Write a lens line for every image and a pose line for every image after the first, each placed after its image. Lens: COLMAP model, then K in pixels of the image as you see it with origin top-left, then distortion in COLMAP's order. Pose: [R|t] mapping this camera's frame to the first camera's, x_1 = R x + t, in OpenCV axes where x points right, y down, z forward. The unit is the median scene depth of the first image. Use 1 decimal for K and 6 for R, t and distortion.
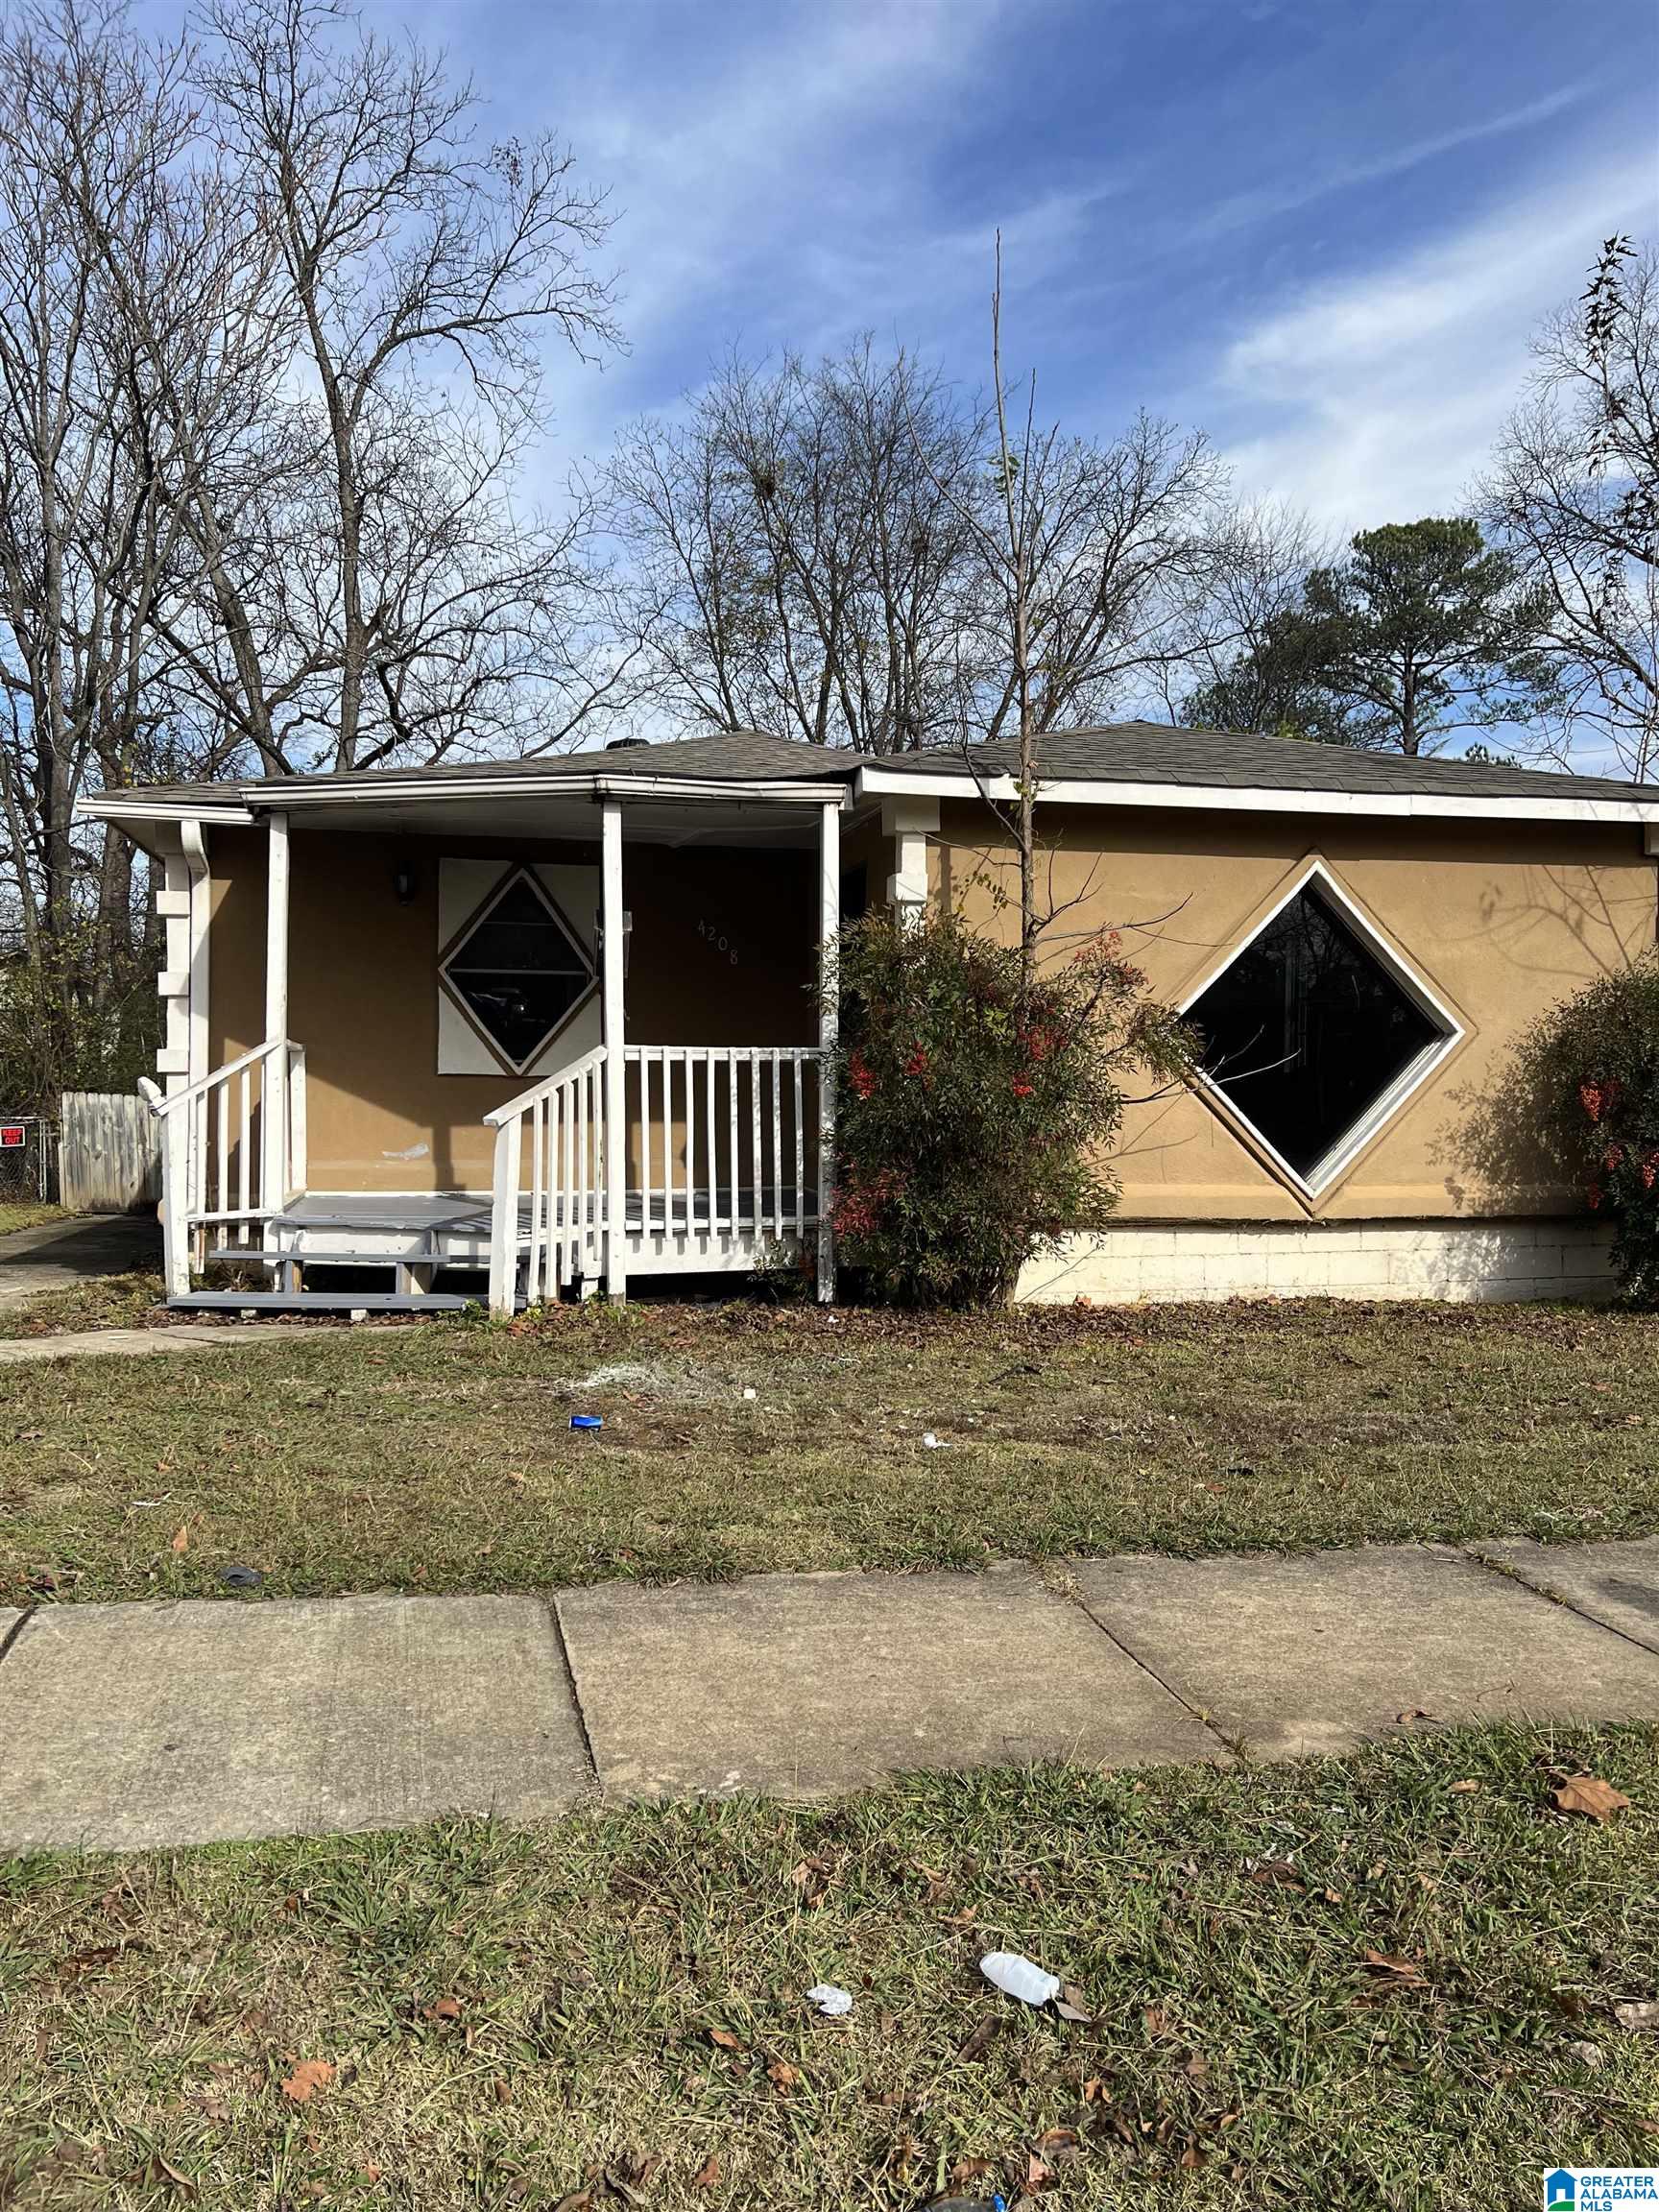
lens RADIAL K [[1658.8, 0, 829.6], [0, 1658.8, 1099.1], [0, 0, 1]] dist [0.002566, -0.016328]
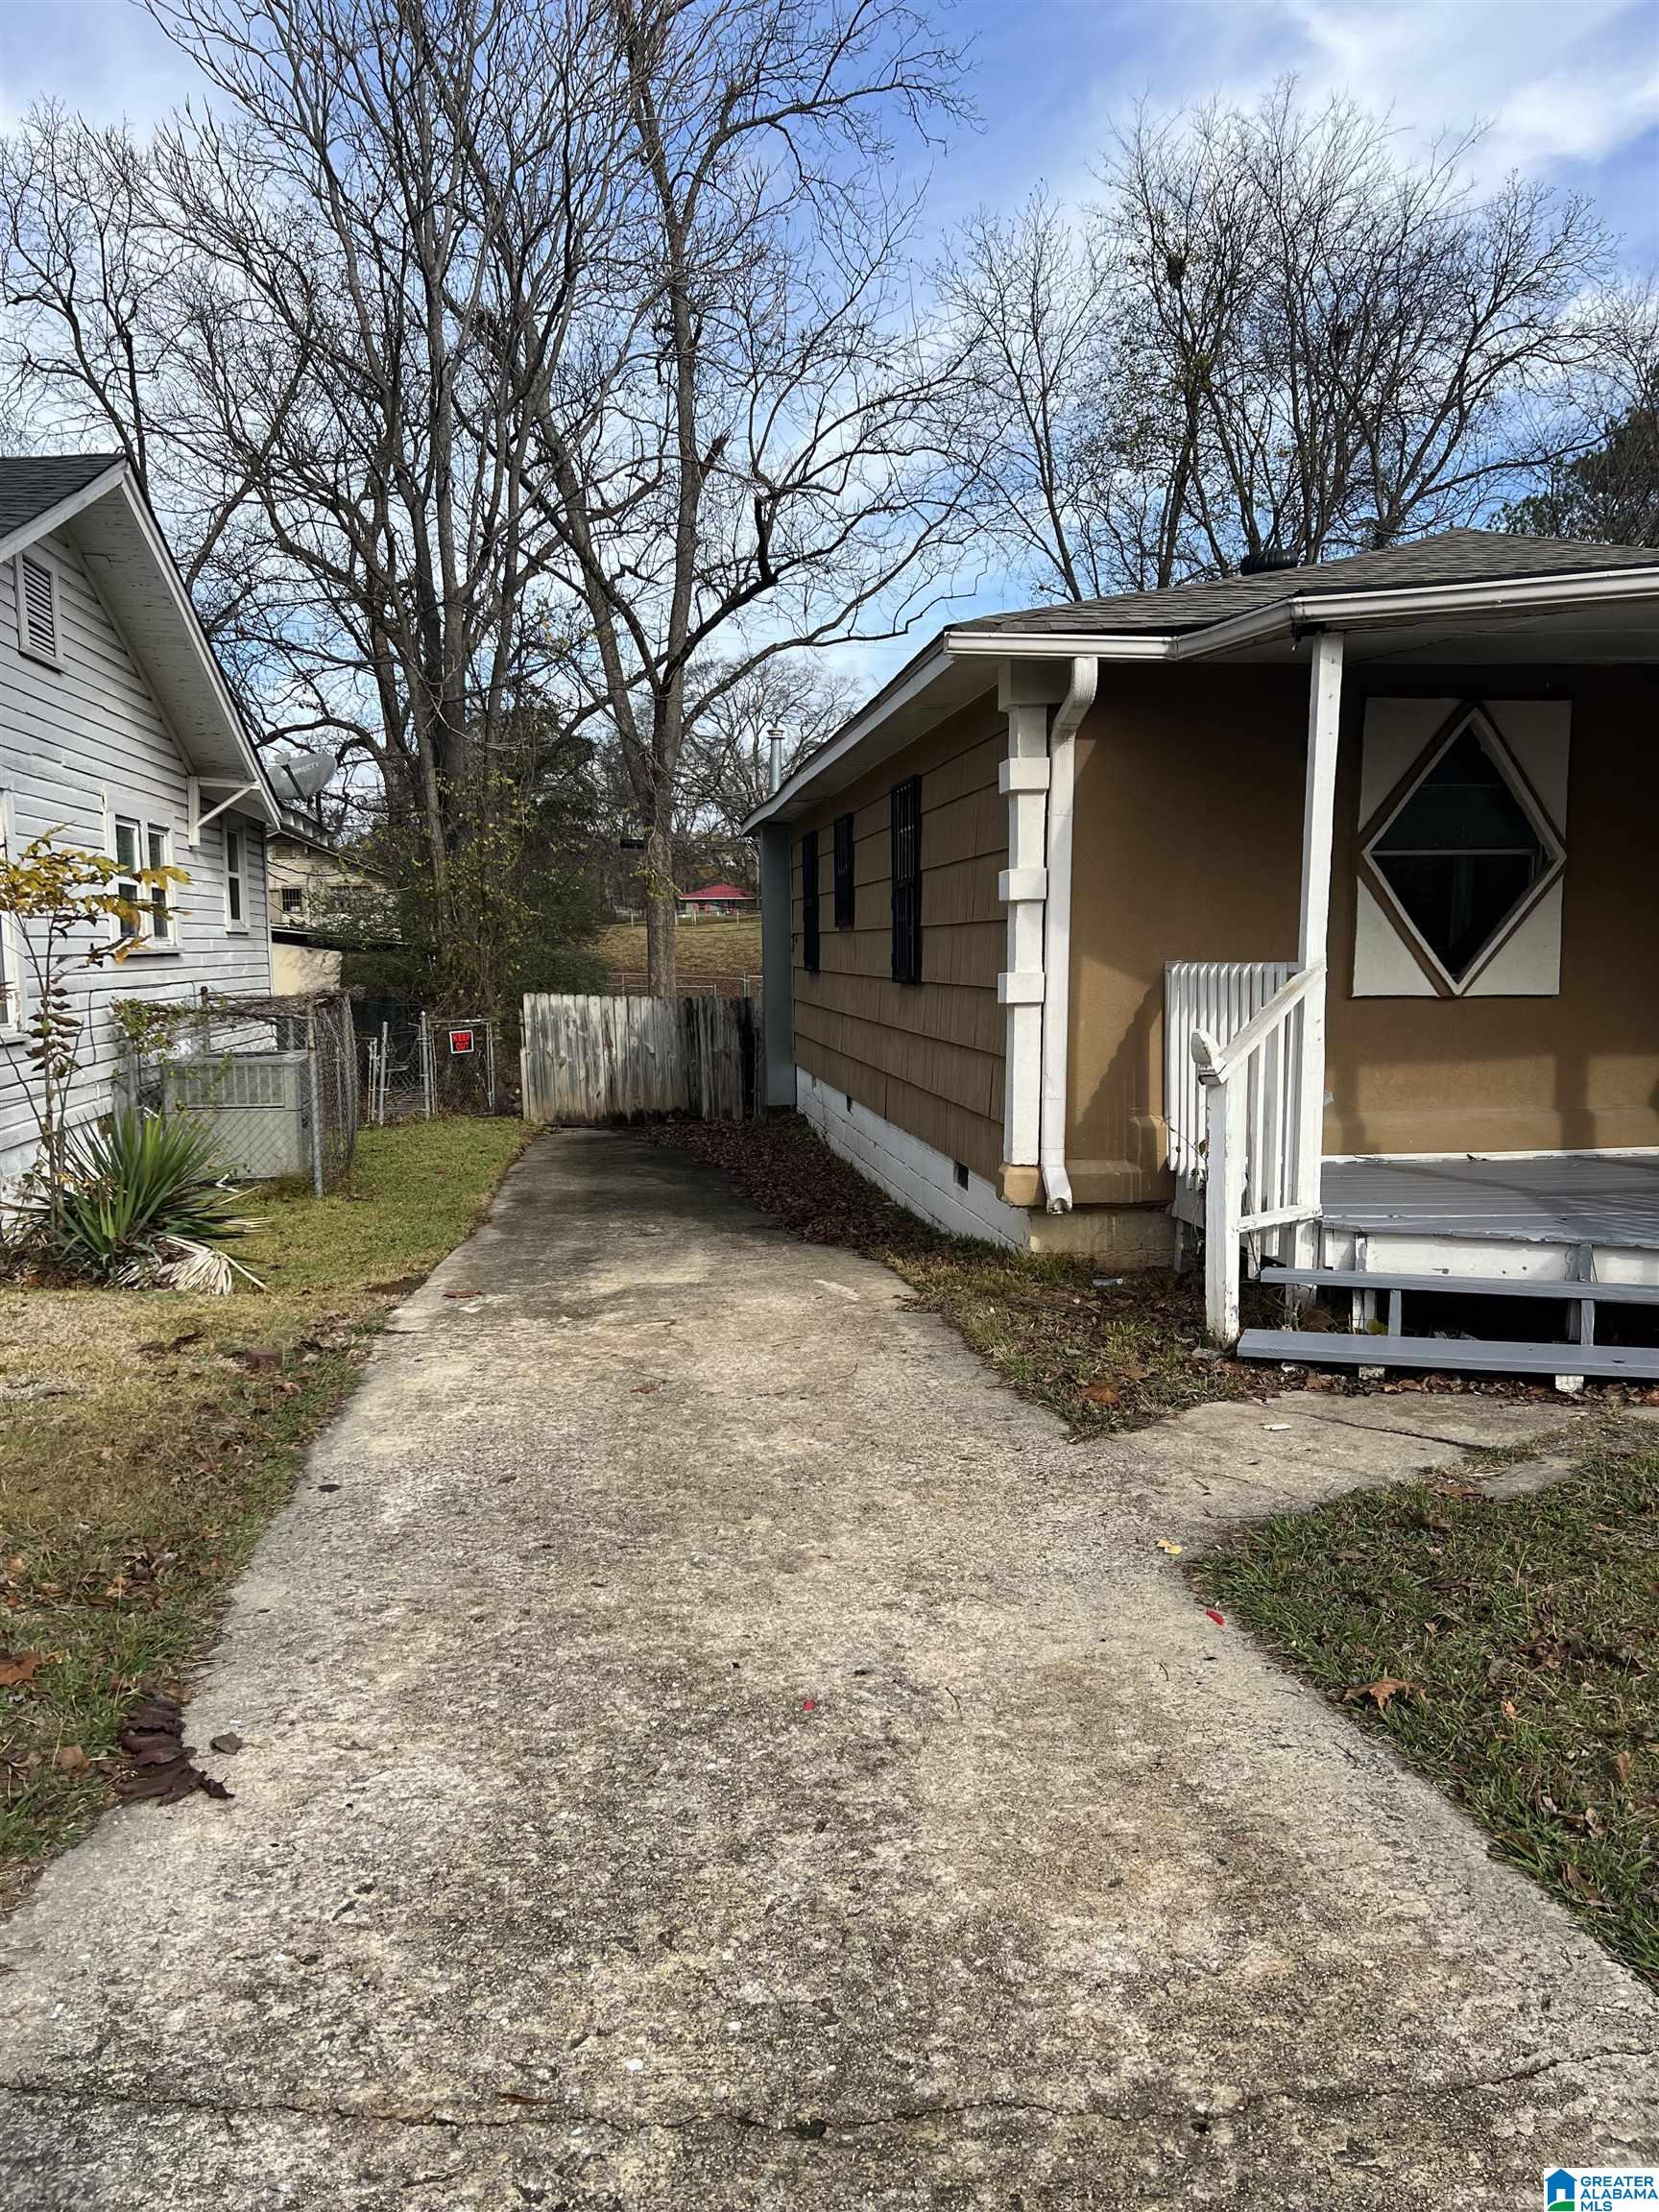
lens RADIAL K [[1658.8, 0, 828.0], [0, 1658.8, 1115.3], [0, 0, 1]] dist [0.002566, -0.016328]
pose [[0.993749, -0.009407, -0.111238, -0.198958], [0.019754, 0.995537, 0.092285, -0.018103], [0.109873, -0.093906, 0.989500, 0.121829]]
